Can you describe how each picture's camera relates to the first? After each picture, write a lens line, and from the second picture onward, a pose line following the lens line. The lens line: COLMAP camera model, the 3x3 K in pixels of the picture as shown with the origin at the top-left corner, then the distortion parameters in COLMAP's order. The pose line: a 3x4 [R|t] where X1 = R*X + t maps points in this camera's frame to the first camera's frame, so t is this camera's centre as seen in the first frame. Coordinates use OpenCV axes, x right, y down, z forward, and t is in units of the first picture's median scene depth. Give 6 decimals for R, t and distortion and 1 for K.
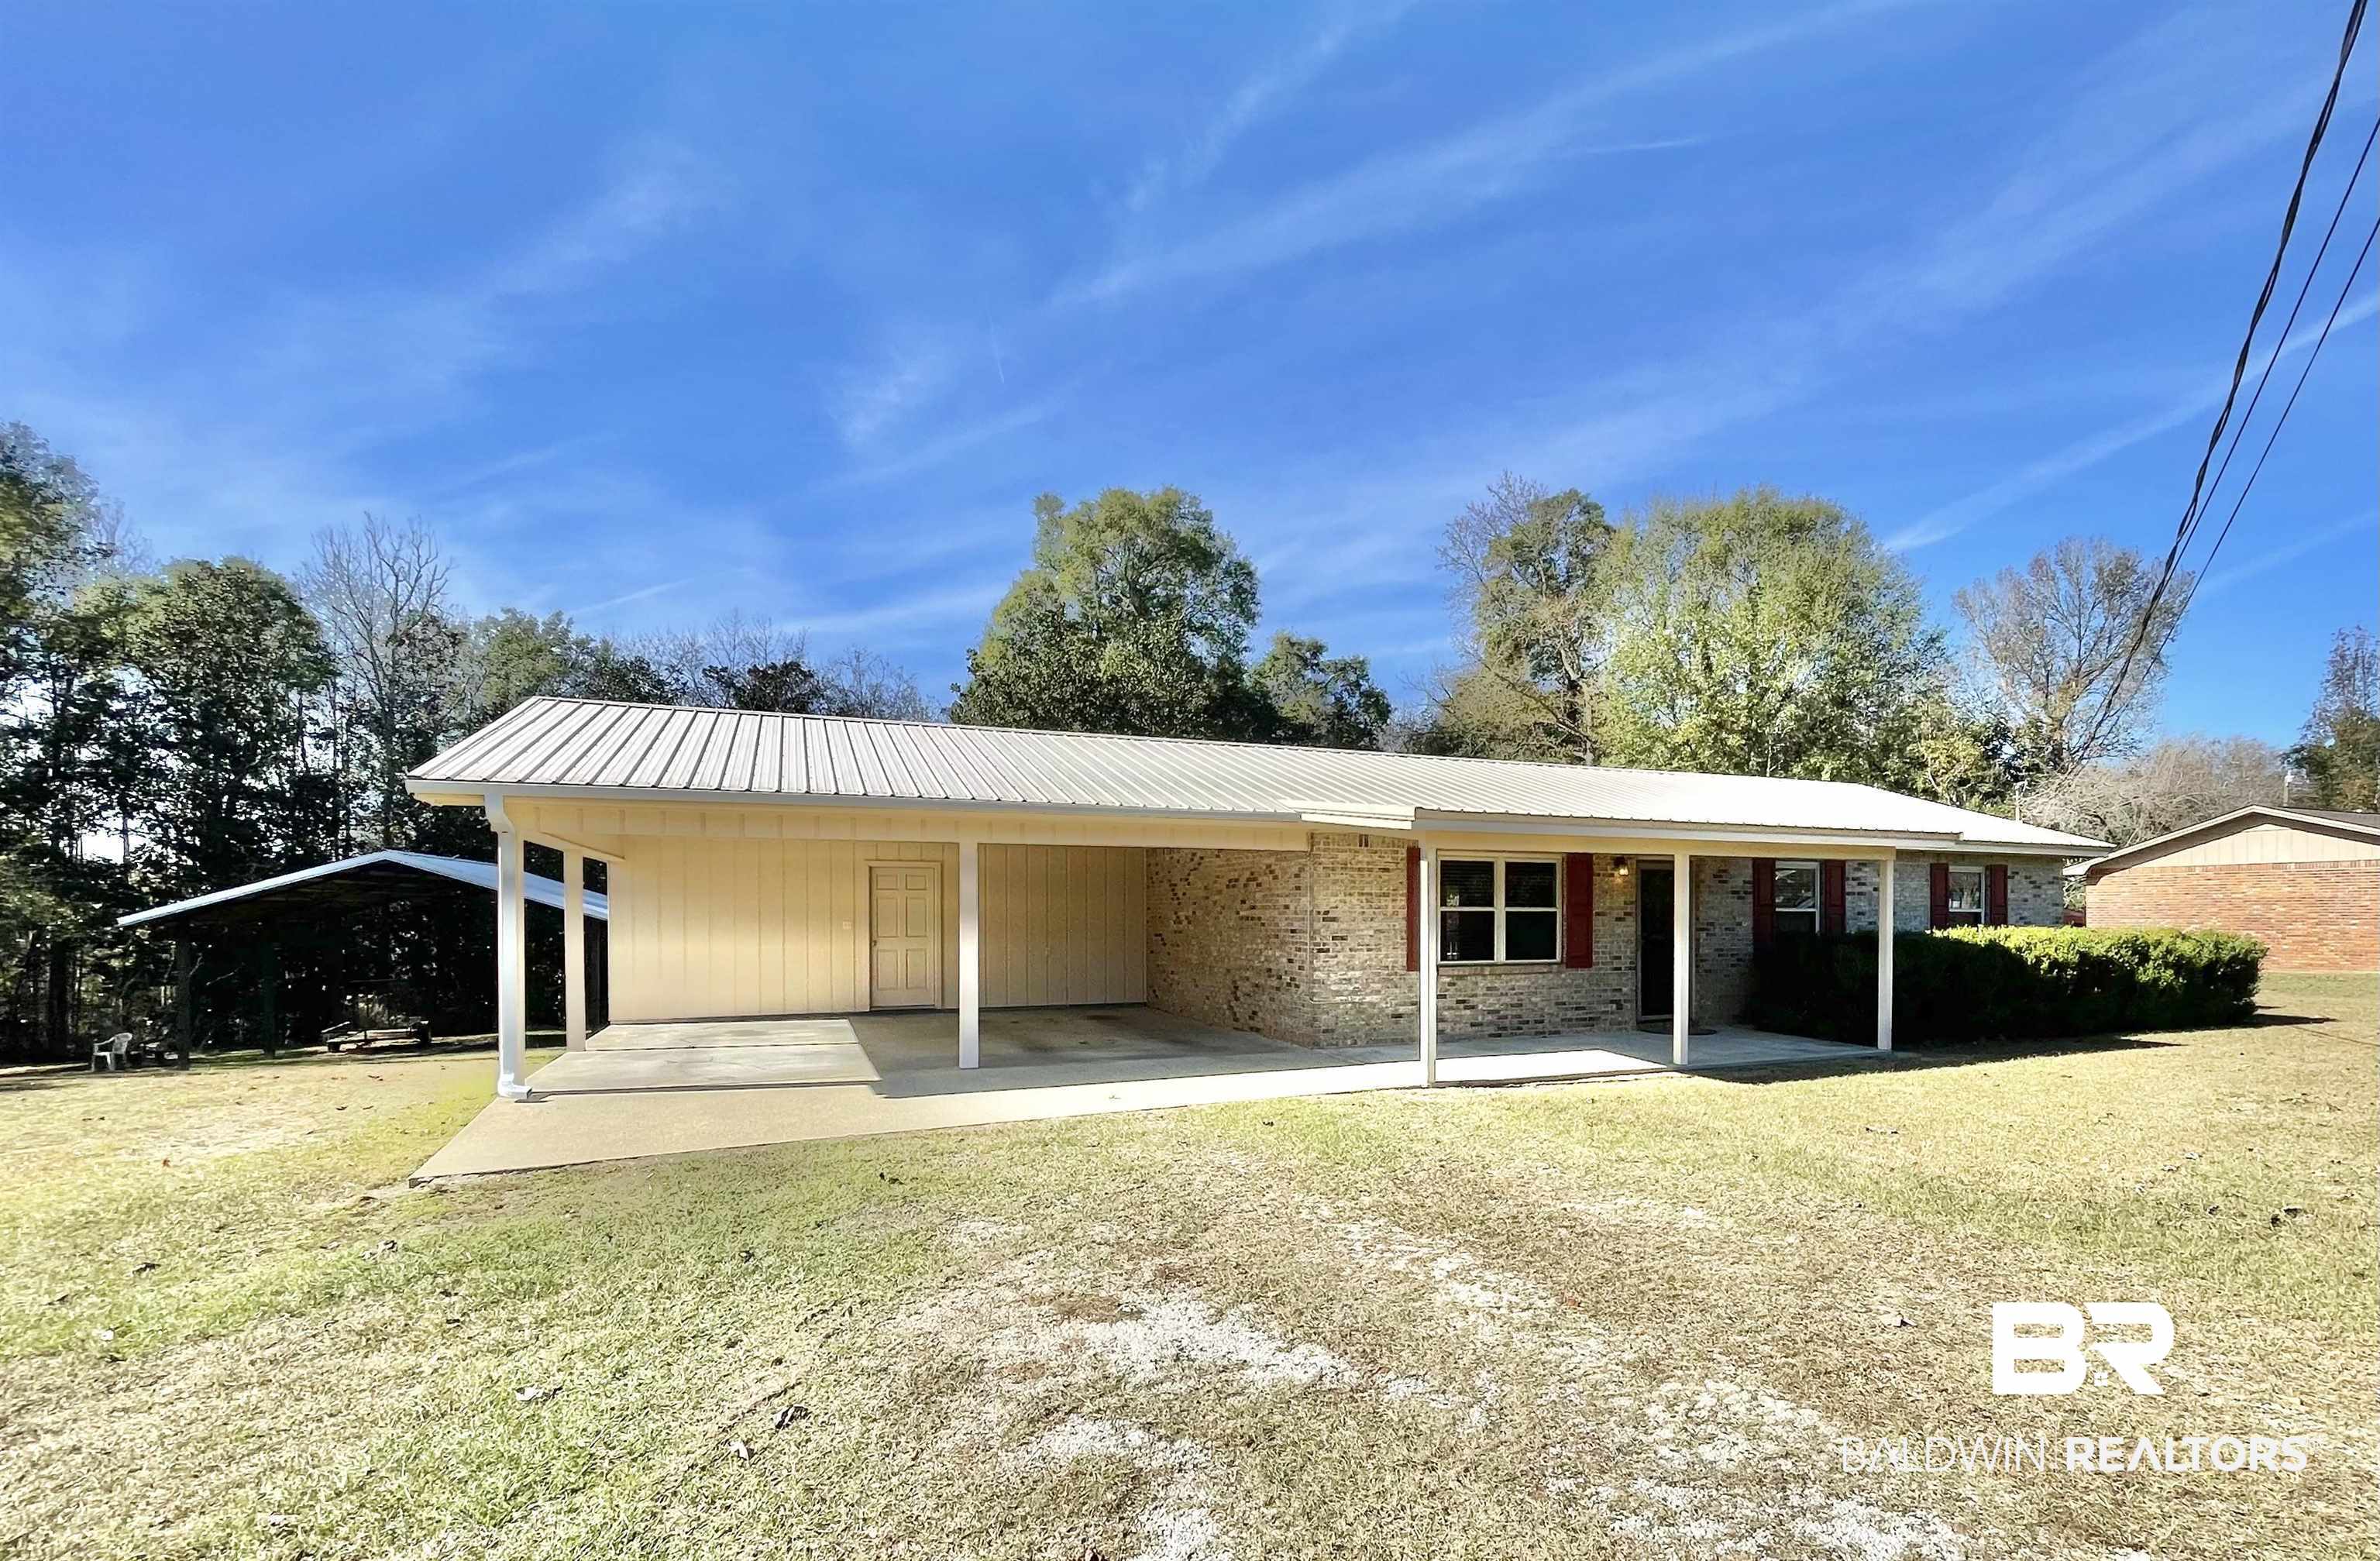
lens RADIAL K [[1153.5, 0, 1321.4], [0, 1153.5, 919.5], [0, 0, 1]] dist [0.000670, 0.002254]
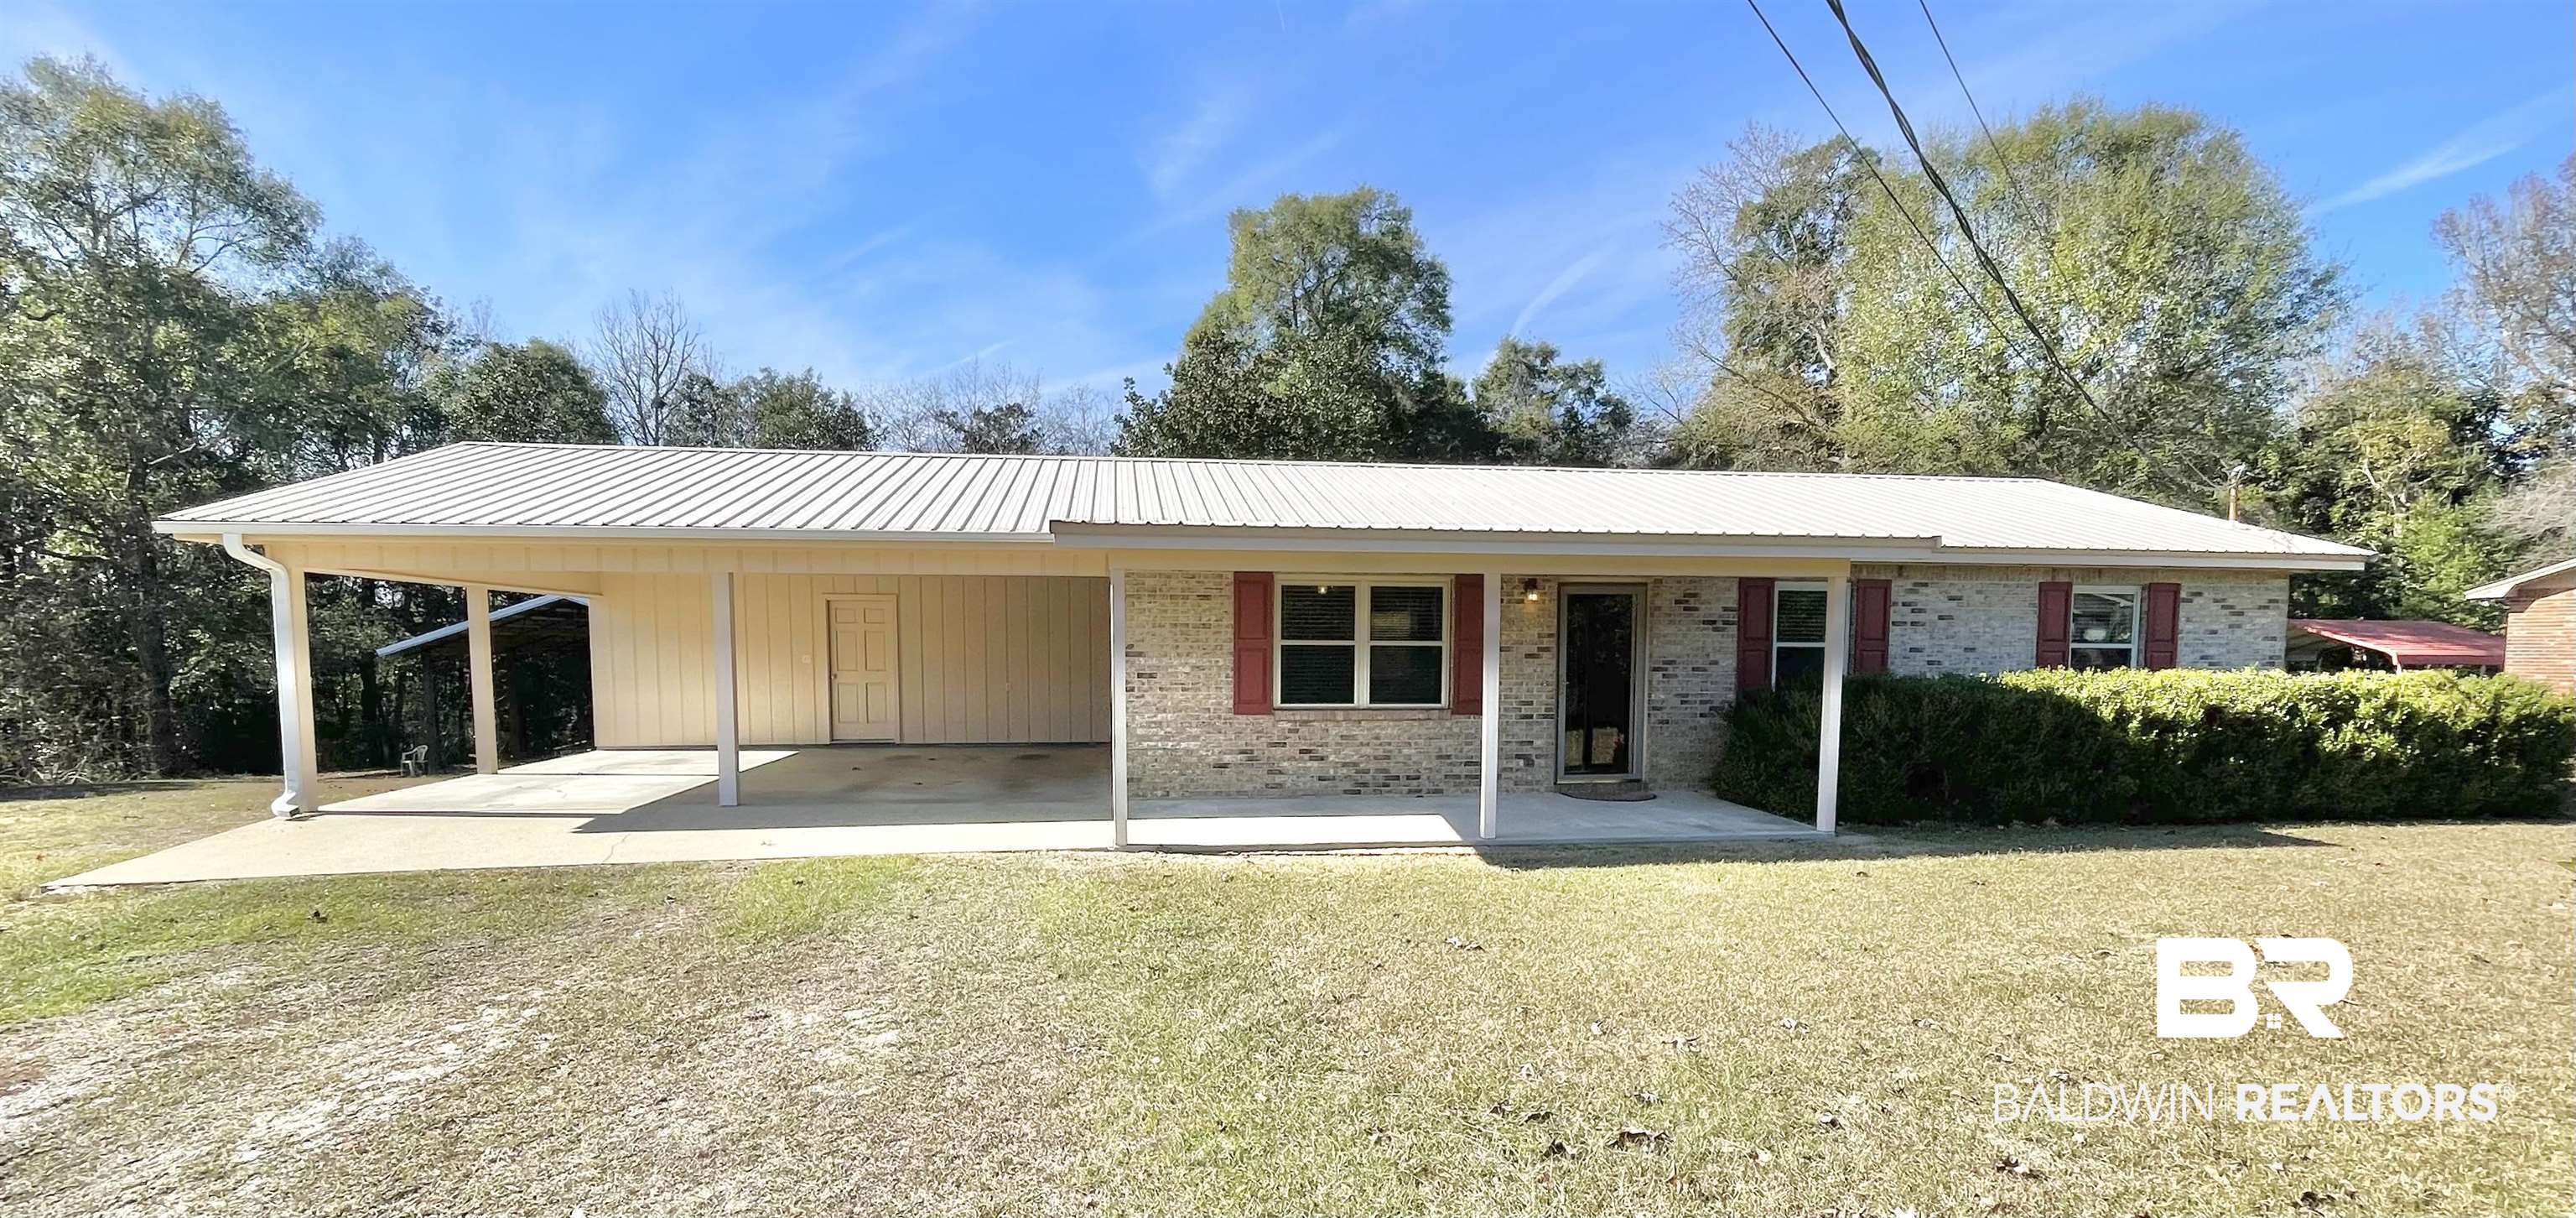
lens RADIAL K [[1185.6, 0, 1266.6], [0, 1185.6, 746.2], [0, 0, 1]] dist [-0.002465, 0.000313]
pose [[0.954004, 0.027399, -0.298541, 0.267739], [-0.004439, 0.996997, 0.077314, -0.000343], [0.299762, -0.072432, 0.951260, 0.116789]]
